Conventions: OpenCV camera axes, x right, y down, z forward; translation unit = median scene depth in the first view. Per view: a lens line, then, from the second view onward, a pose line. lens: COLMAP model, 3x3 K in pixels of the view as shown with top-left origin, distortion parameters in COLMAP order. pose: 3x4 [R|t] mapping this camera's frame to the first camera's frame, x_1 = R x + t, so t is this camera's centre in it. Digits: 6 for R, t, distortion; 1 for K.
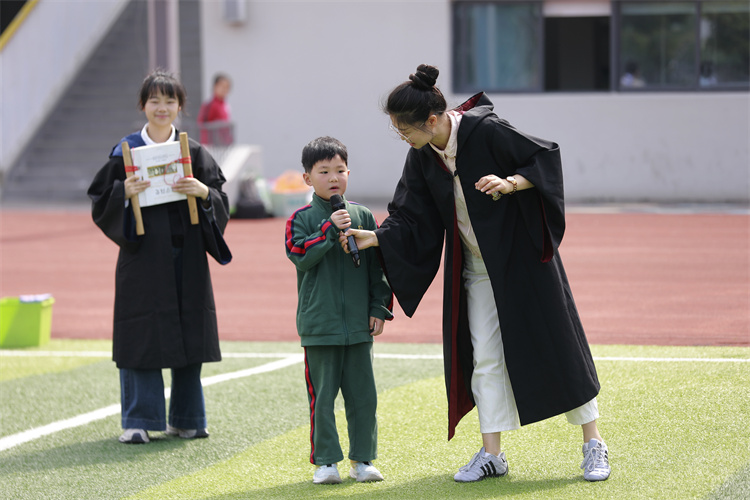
lens RADIAL K [[3288.7, 0, 375.0], [0, 3288.7, 250.0], [0, 0, 1]] dist [0.311341, 5.775134]
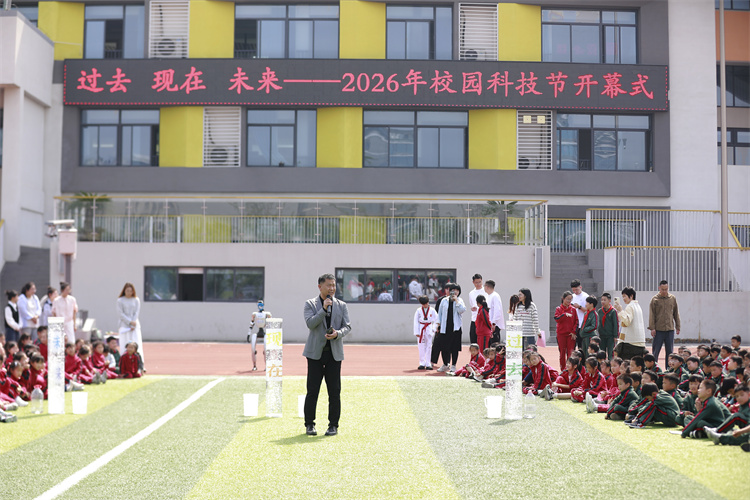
lens RADIAL K [[1551.7, 0, 375.0], [0, 1551.7, 250.0], [0, 0, 1]] dist [-0.229854, 0.192475]
pose [[0.957873, 0.024676, 0.286130, -0.162066], [-0.000204, 0.996360, -0.085245, 0.019542], [-0.287192, 0.081596, 0.954391, -0.282291]]
